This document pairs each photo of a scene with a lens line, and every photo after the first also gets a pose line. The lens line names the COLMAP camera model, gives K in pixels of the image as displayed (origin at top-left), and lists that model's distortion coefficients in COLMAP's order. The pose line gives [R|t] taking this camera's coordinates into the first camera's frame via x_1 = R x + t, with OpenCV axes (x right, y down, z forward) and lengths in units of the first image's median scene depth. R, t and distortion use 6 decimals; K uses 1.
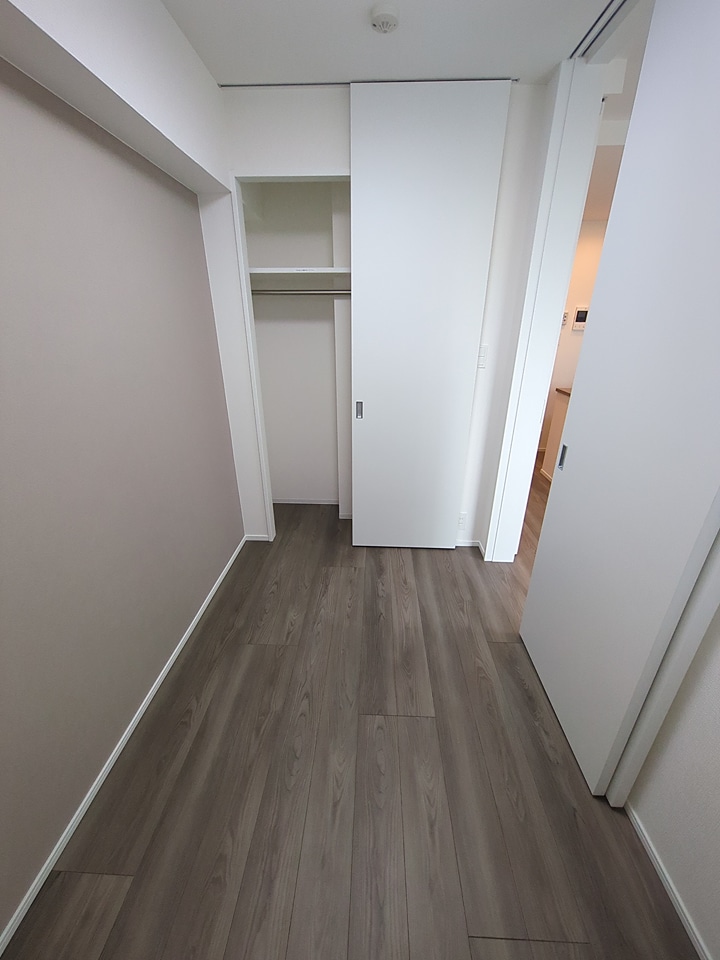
lens RADIAL K [[378.6, 0, 361.5], [0, 378.6, 480.5], [0, 0, 1]] dist [-0.003531, 0.001275]
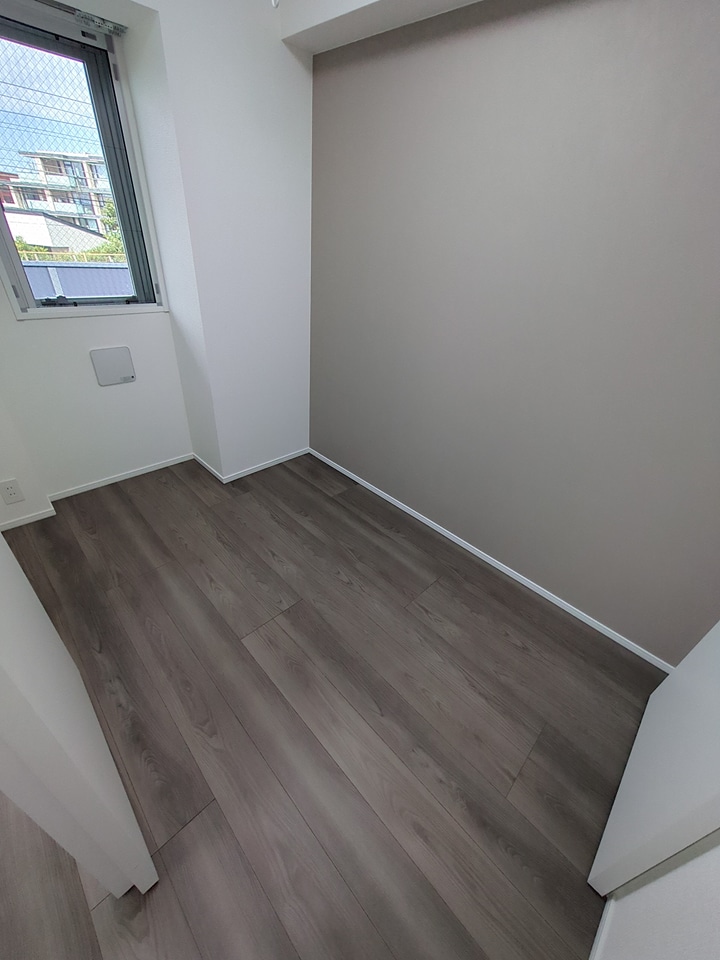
lens RADIAL K [[378.6, 0, 363.0], [0, 378.6, 483.4], [0, 0, 1]] dist [-0.003531, 0.001275]
pose [[-0.676176, 0.352440, -0.646971, 0.439696], [-0.360360, 0.607720, 0.707684, -0.409202], [0.642593, 0.711662, -0.283920, 1.109660]]
